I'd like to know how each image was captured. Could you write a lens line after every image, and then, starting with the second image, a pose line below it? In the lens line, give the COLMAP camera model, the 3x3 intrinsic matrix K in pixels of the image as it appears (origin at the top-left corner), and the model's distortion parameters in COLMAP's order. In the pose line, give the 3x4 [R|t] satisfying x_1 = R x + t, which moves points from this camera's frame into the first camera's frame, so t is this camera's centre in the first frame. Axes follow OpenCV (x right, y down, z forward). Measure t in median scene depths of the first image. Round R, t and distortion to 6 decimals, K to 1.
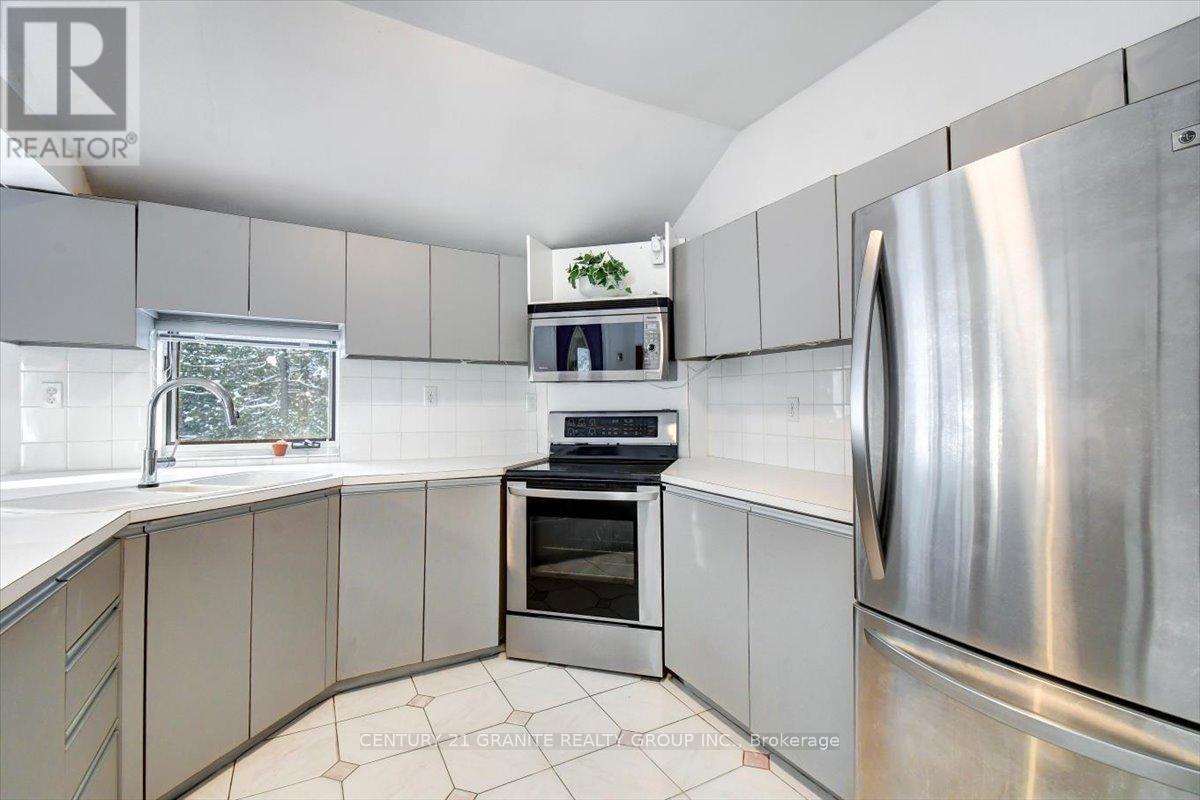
lens RADIAL K [[538.7, 0, 590.3], [0, 538.7, 401.7], [0, 0, 1]] dist [0.055460, -0.026891]
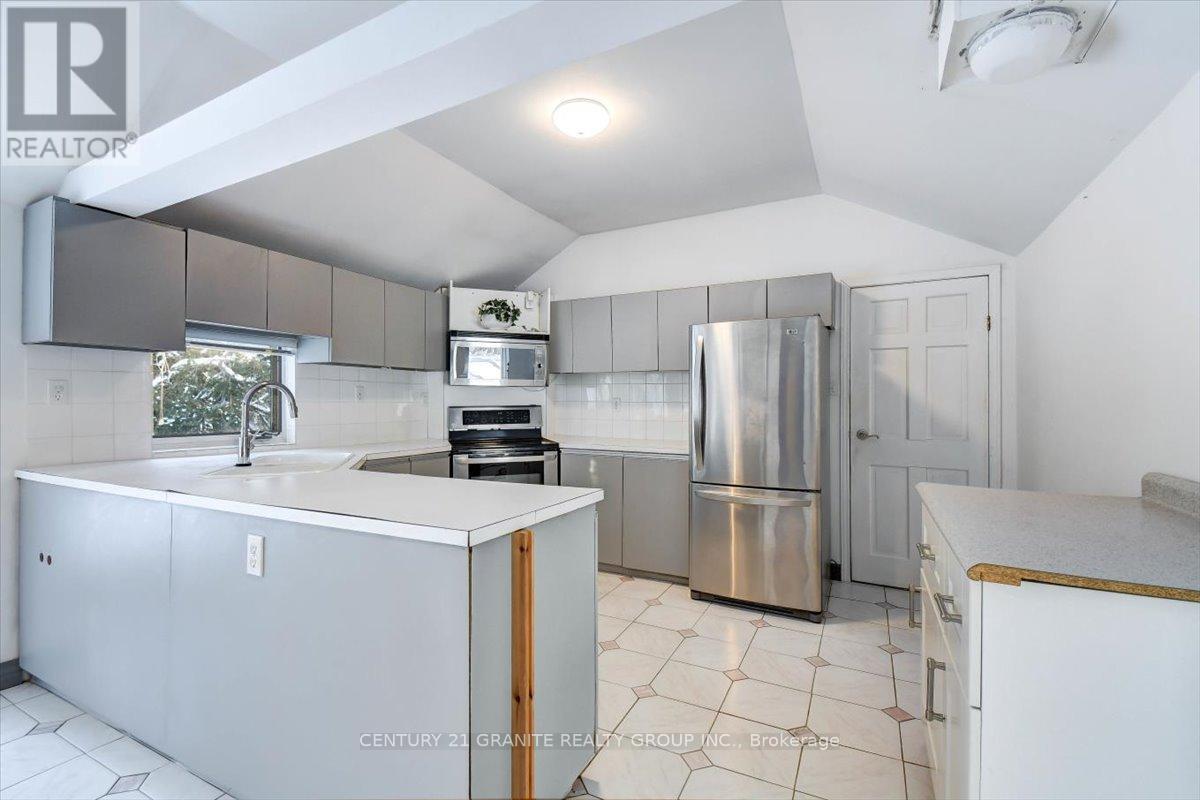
lens RADIAL K [[527.9, 0, 594.2], [0, 527.9, 419.9], [0, 0, 1]] dist [0.050491, -0.024929]
pose [[0.824484, -0.018204, 0.565593, -0.638827], [-0.005365, 0.999186, 0.039980, -0.005175], [-0.565860, -0.035997, 0.823715, -0.376885]]
